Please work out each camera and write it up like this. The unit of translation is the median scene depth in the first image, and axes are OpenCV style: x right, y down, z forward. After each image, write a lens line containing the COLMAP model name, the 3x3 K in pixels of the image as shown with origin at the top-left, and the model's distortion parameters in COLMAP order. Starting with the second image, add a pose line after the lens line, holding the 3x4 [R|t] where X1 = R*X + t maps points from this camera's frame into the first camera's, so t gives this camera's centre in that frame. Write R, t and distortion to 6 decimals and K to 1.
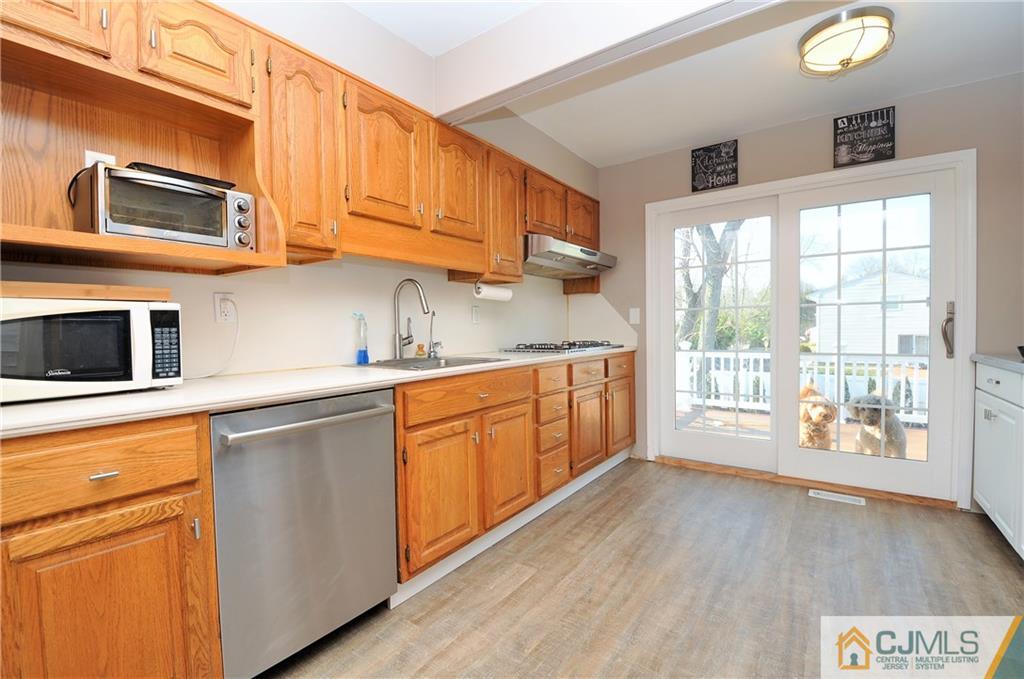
lens RADIAL K [[452.2, 0, 516.4], [0, 452.2, 335.2], [0, 0, 1]] dist [0.003948, -0.000617]
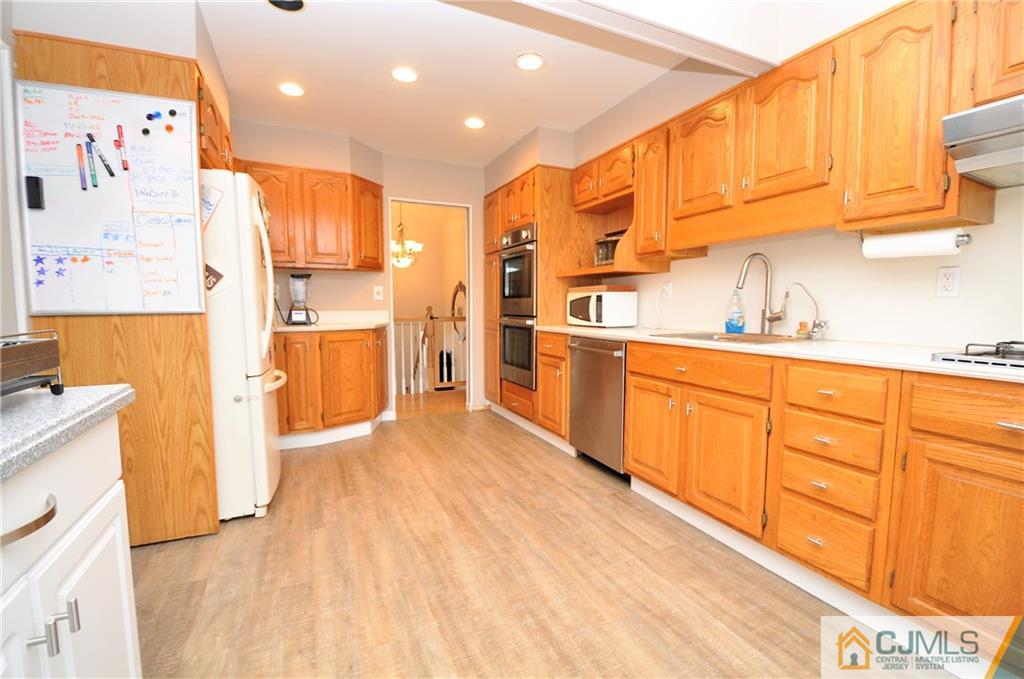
lens RADIAL K [[452.2, 0, 515.9], [0, 452.2, 340.6], [0, 0, 1]] dist [0.003948, -0.000617]
pose [[-0.499834, 0.076060, -0.862775, 1.075325], [-0.017113, 0.995075, 0.097638, -0.027606], [0.865952, 0.063567, -0.496071, 1.258059]]
